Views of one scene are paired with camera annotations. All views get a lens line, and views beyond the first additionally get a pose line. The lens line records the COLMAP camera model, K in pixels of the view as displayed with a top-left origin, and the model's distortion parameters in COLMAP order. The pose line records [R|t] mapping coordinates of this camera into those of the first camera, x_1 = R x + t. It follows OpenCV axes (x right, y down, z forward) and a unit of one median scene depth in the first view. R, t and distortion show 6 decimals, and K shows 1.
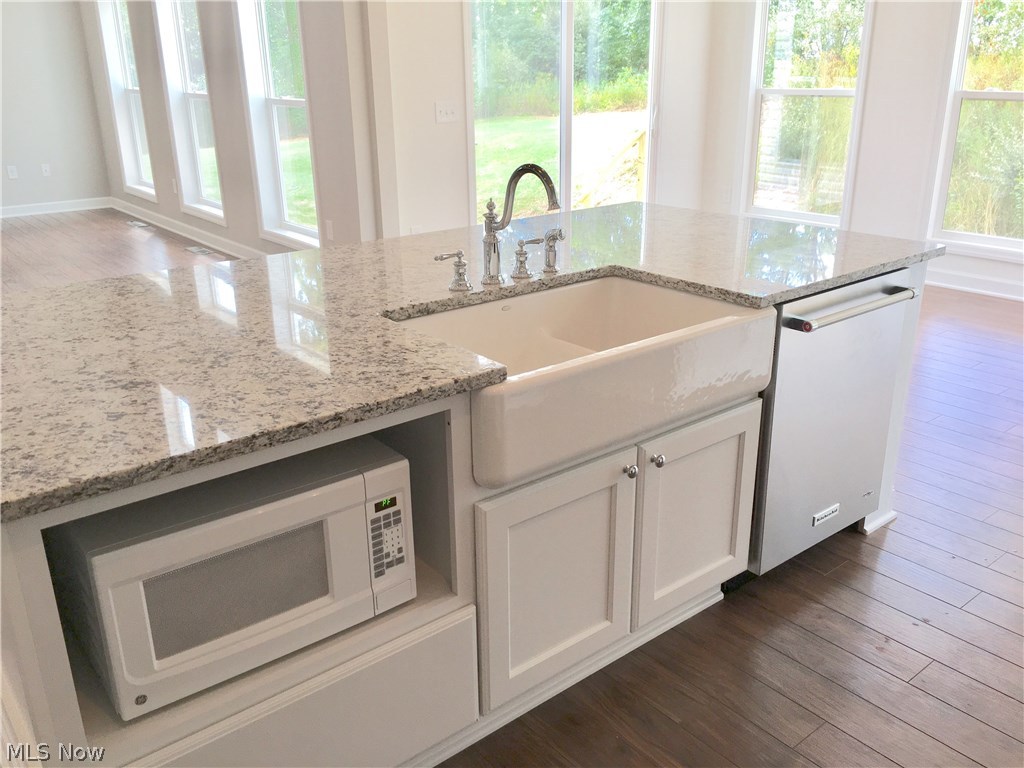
lens RADIAL K [[871.4, 0, 509.7], [0, 871.4, 385.3], [0, 0, 1]] dist [0.085339, -0.115885]
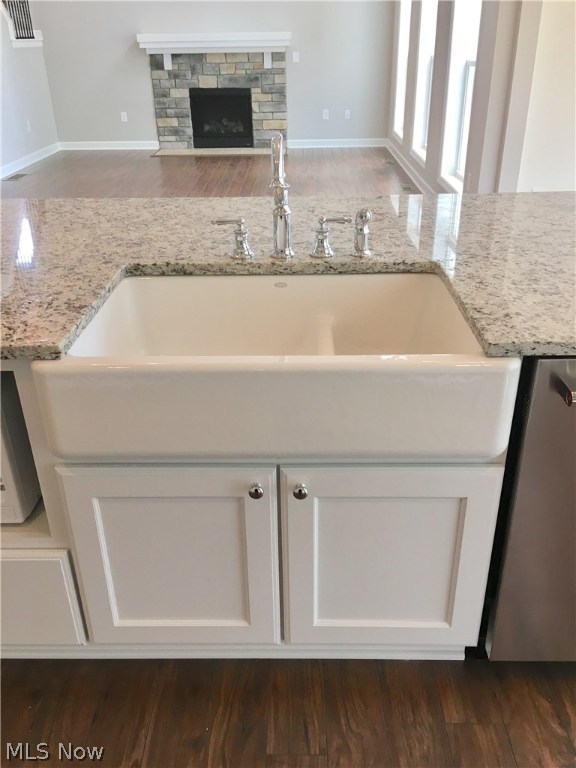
lens RADIAL K [[653.5, 0, 288.5], [0, 653.5, 385.1], [0, 0, 1]] dist [0.085339, -0.115885]
pose [[0.770117, 0.296305, -0.564910, 0.466067], [-0.214916, 0.954319, 0.207571, -0.140207], [0.600609, -0.038445, 0.798618, 0.429288]]
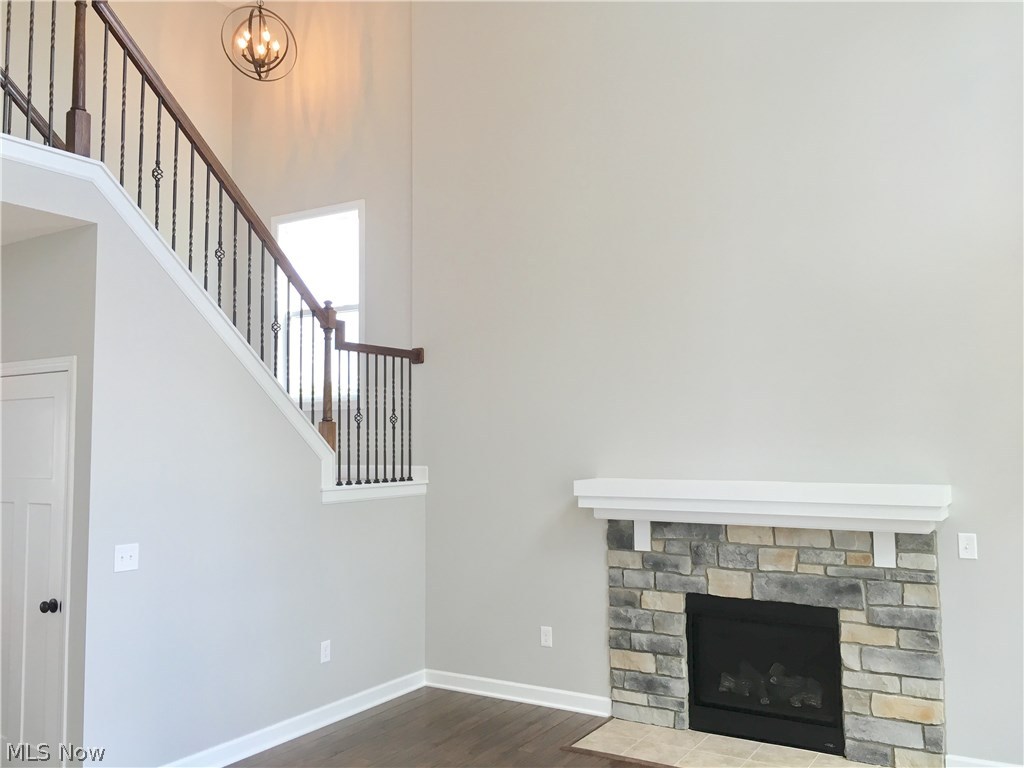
lens RADIAL K [[871.4, 0, 509.7], [0, 871.4, 385.3], [0, 0, 1]] dist [0.085339, -0.115885]
pose [[0.330803, -0.054006, -0.942153, -0.830990], [-0.323546, 0.931360, -0.166989, -0.901767], [0.886503, 0.360071, 0.290623, 2.156173]]
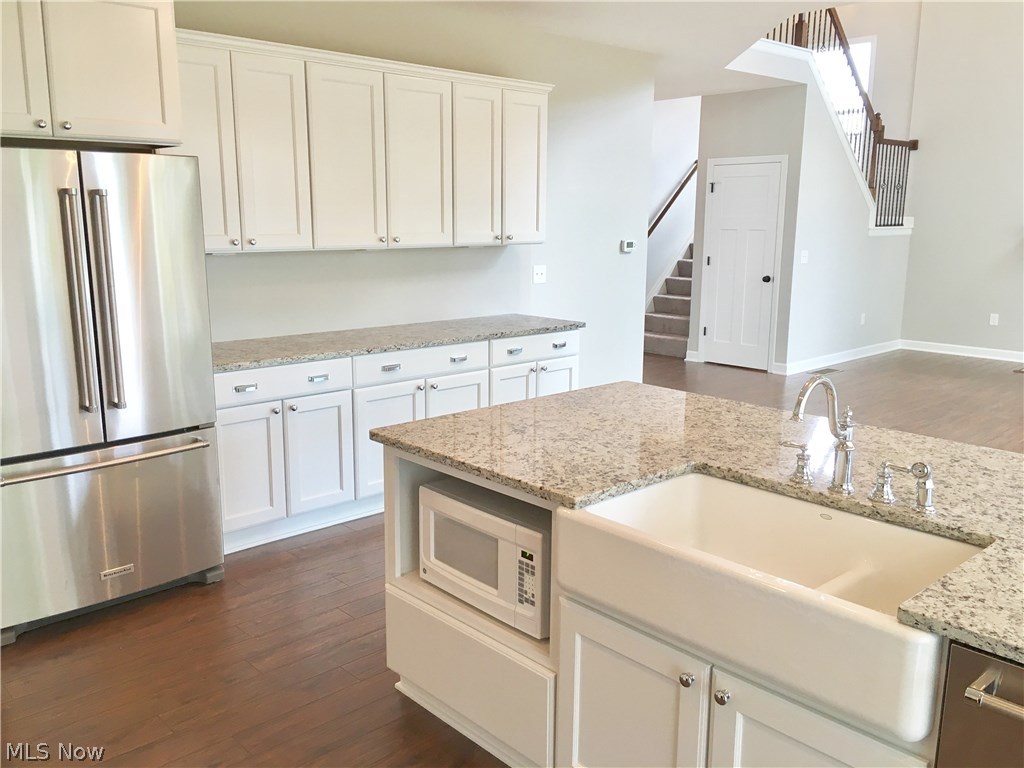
lens RADIAL K [[871.4, 0, 509.7], [0, 871.4, 385.3], [0, 0, 1]] dist [0.085339, -0.115885]
pose [[0.072877, 0.207752, -0.975463, 0.916585], [-0.352467, 0.920314, 0.169673, -0.272351], [0.932982, 0.331453, 0.140296, 0.508279]]
